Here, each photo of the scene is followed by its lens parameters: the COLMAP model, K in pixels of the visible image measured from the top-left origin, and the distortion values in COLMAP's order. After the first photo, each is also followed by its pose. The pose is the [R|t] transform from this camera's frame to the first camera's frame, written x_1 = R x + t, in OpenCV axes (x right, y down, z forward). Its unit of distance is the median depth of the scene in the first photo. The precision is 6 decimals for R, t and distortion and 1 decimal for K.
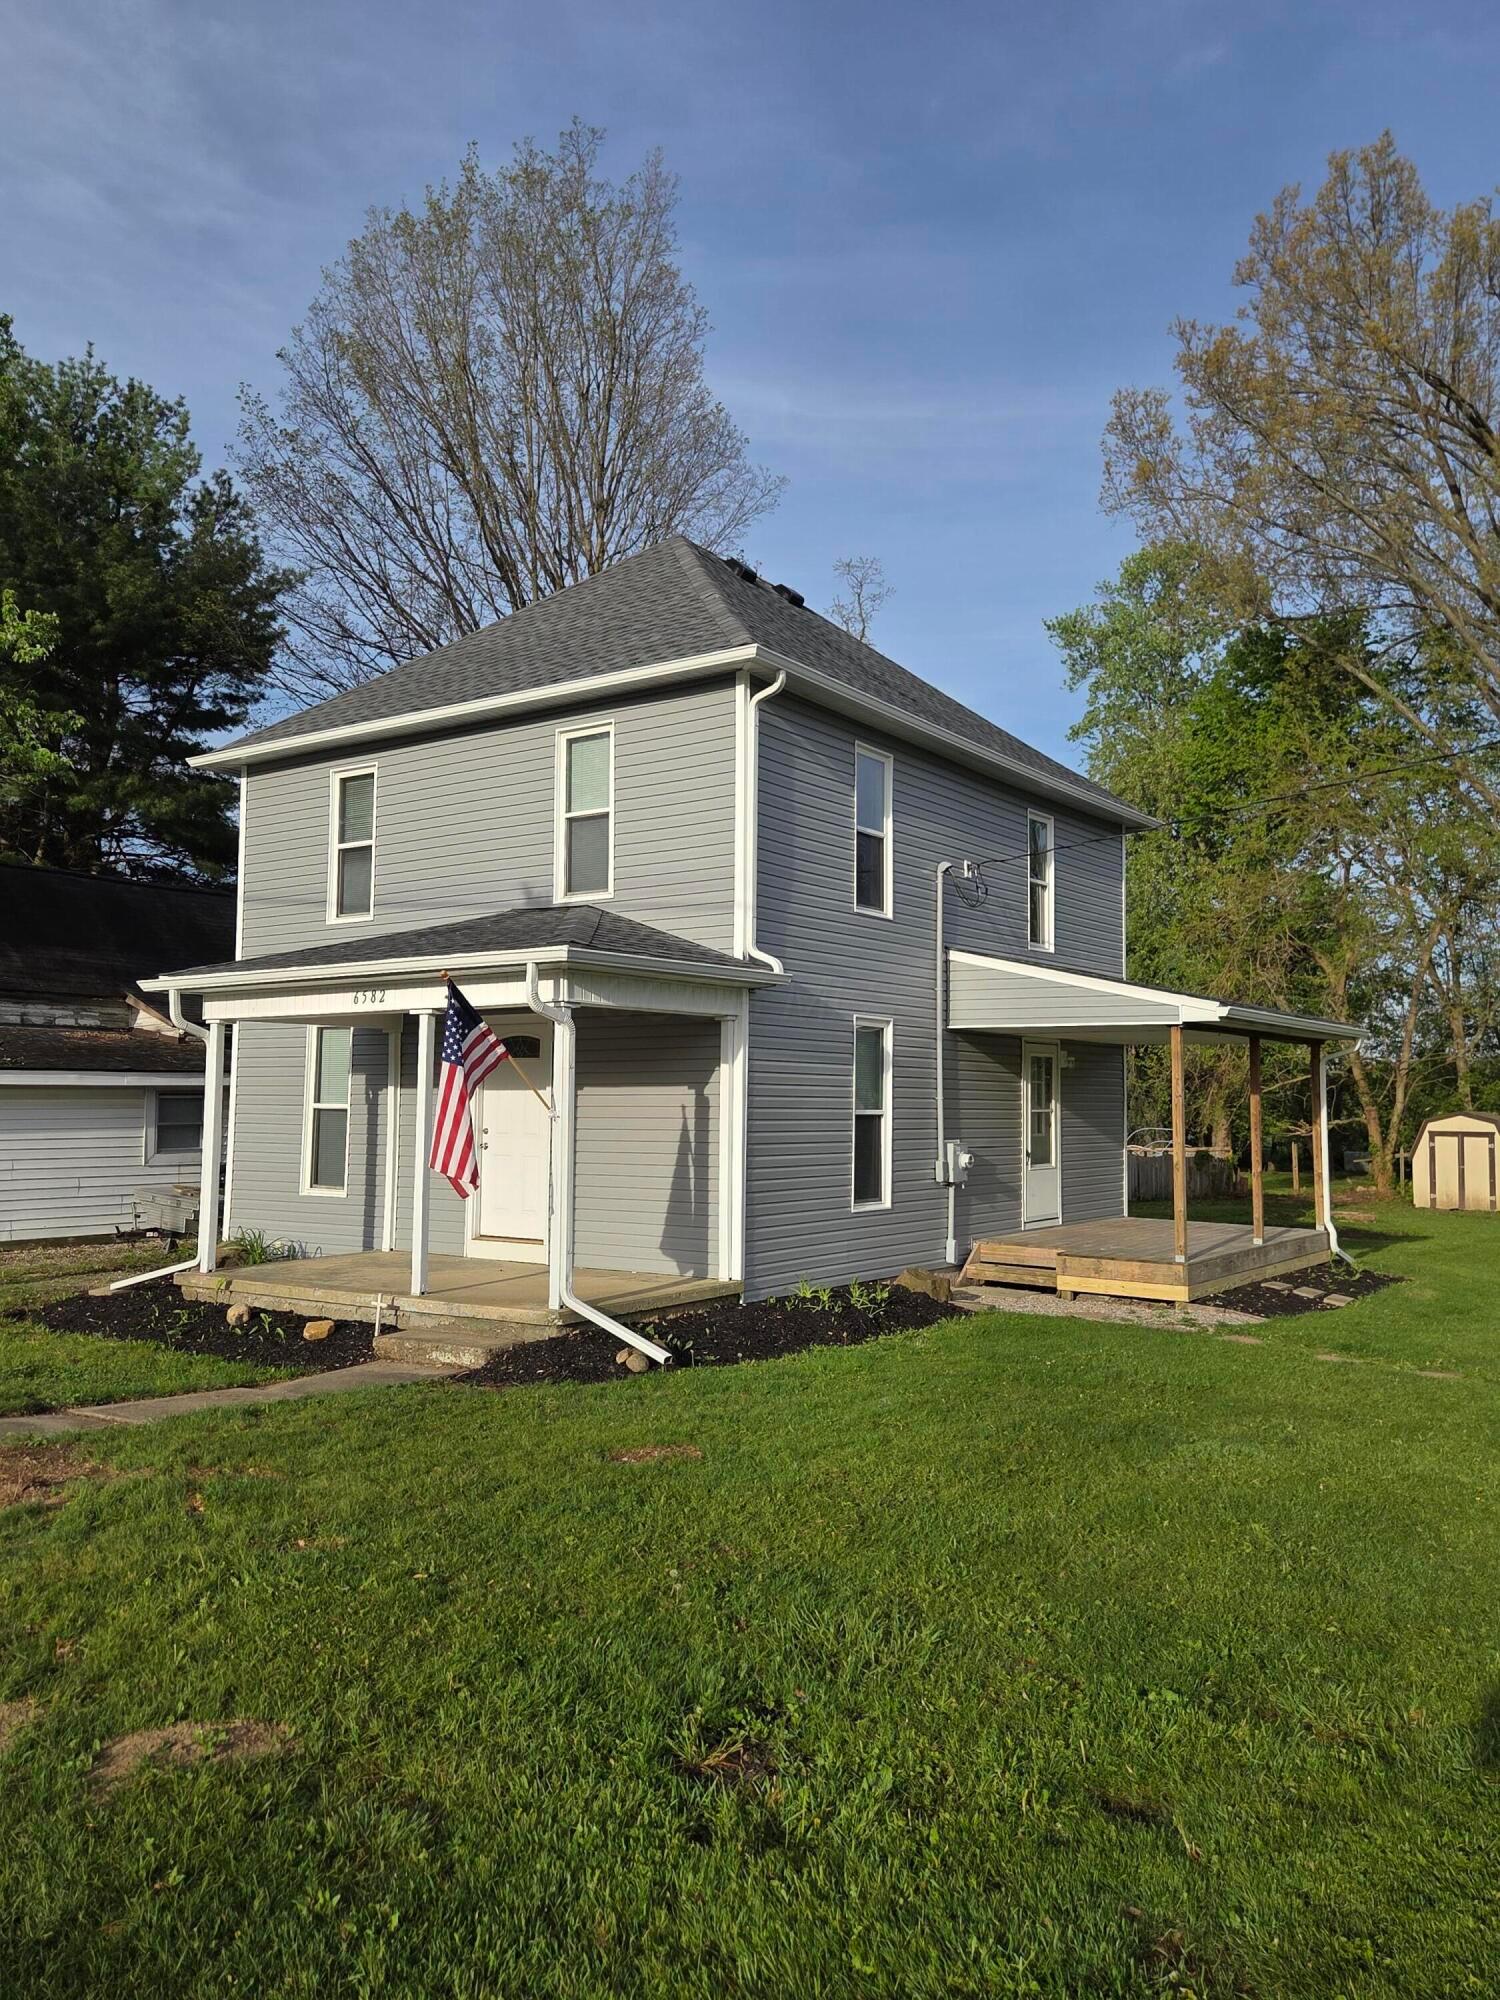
lens RADIAL K [[1499.3, 0, 750.0], [0, 1499.3, 1000.0], [0, 0, 1]] dist [0.085179, -0.091723]
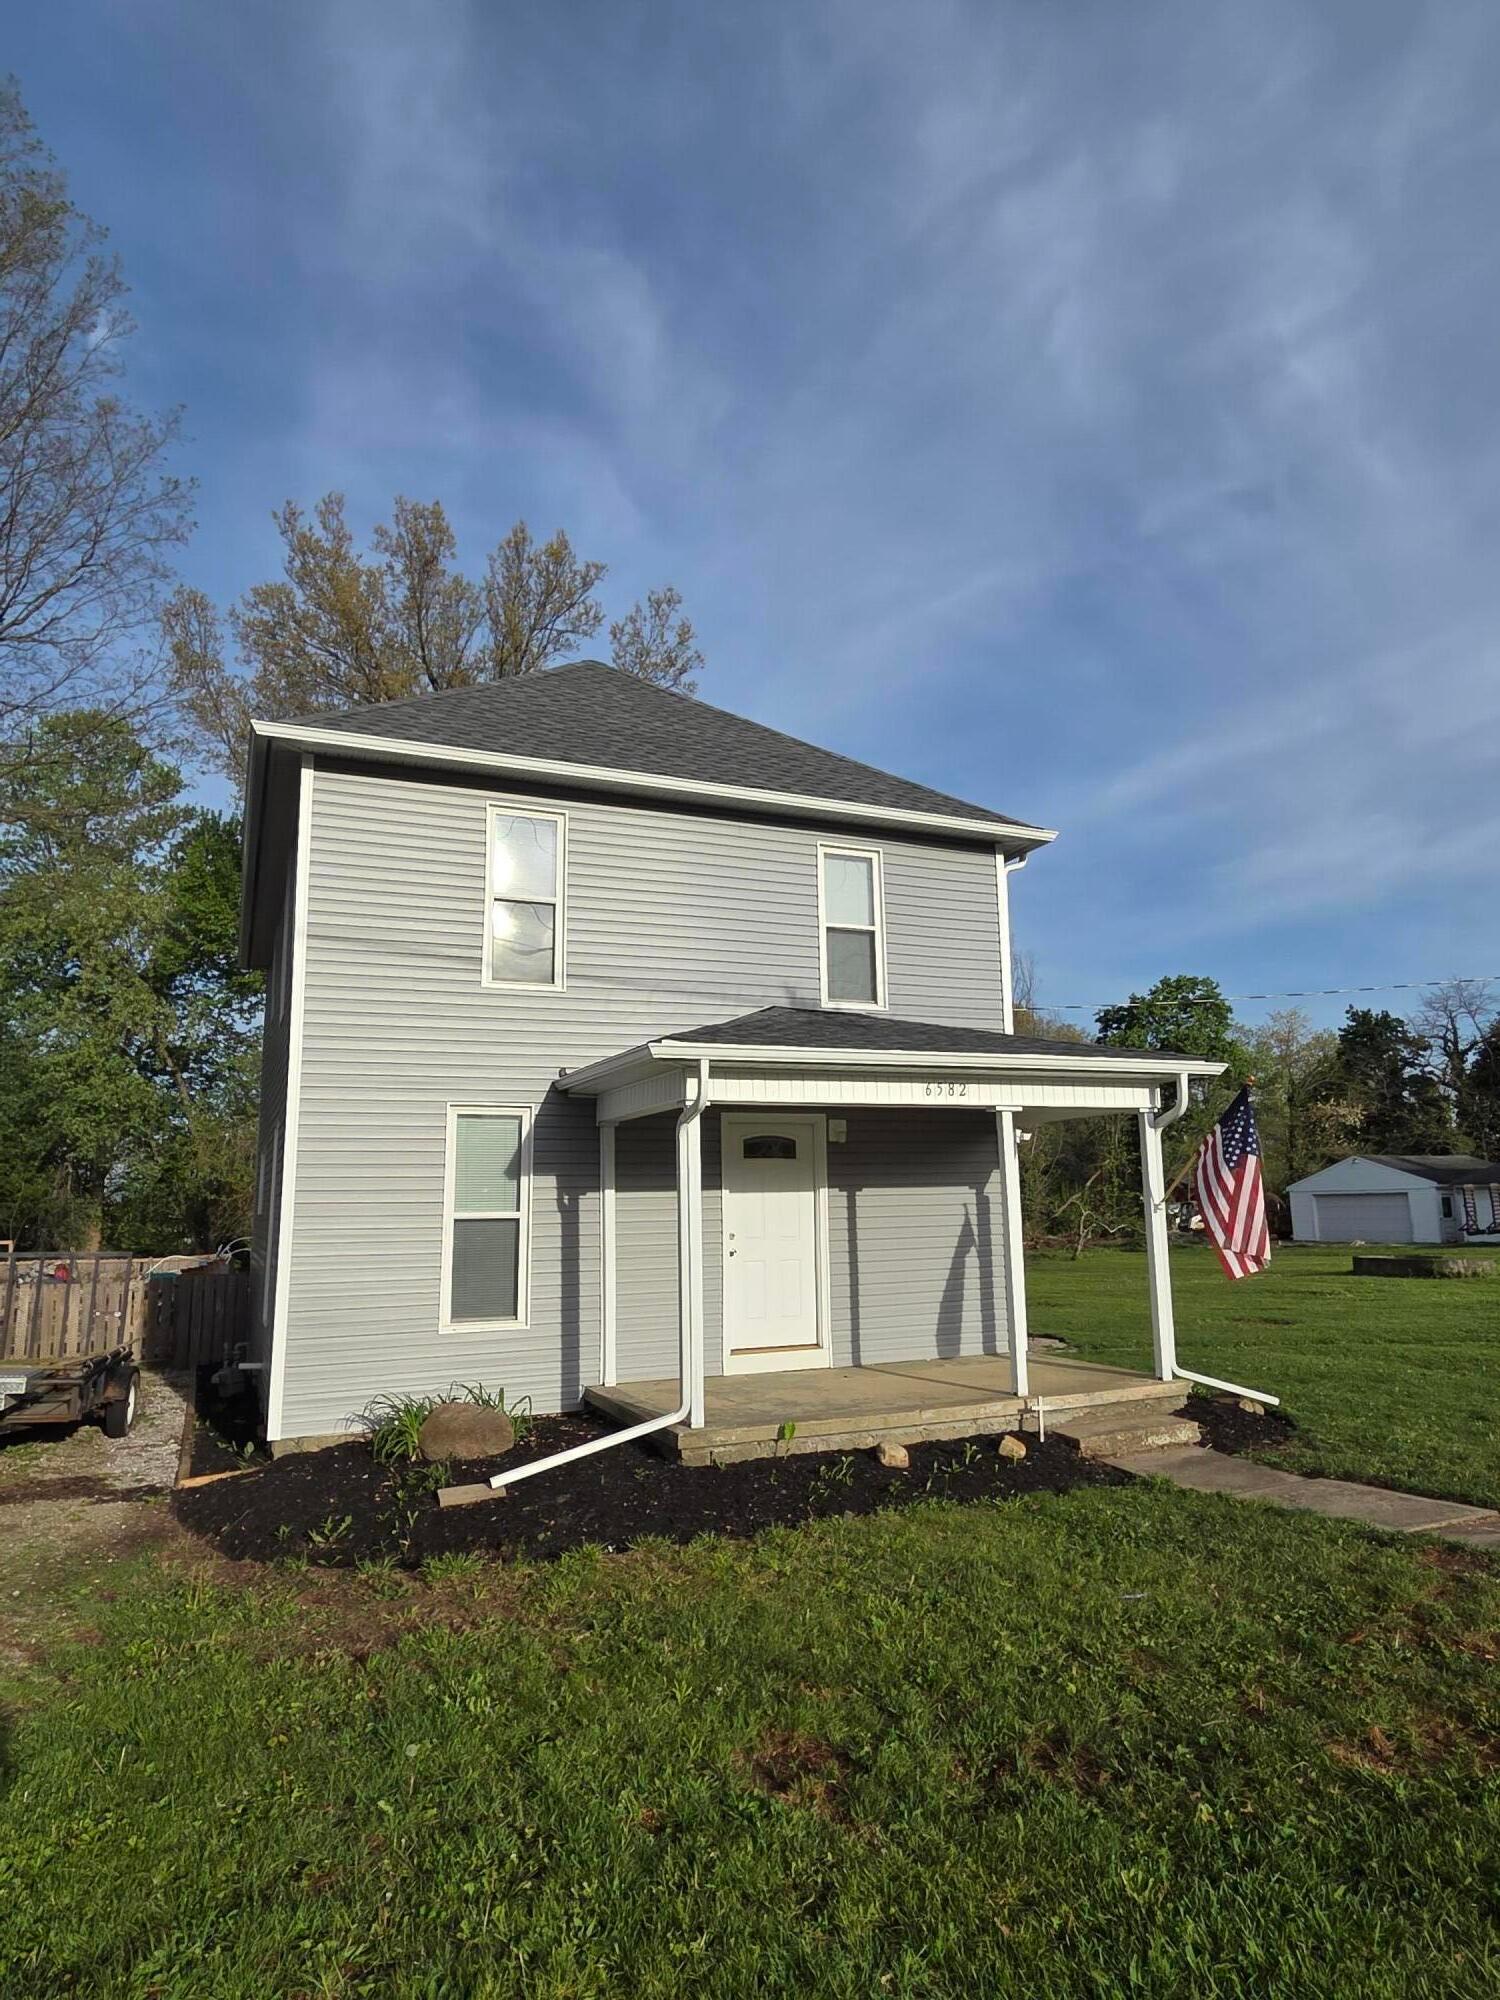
lens RADIAL K [[1175.9, 0, 750.2], [0, 1175.9, 1043.1], [0, 0, 1]] dist [0.002302, 0.000075]
pose [[0.511787, 0.104250, 0.852764, -0.760600], [-0.035628, 0.994332, -0.100175, 0.038019], [-0.858373, 0.020886, 0.512600, 0.577491]]
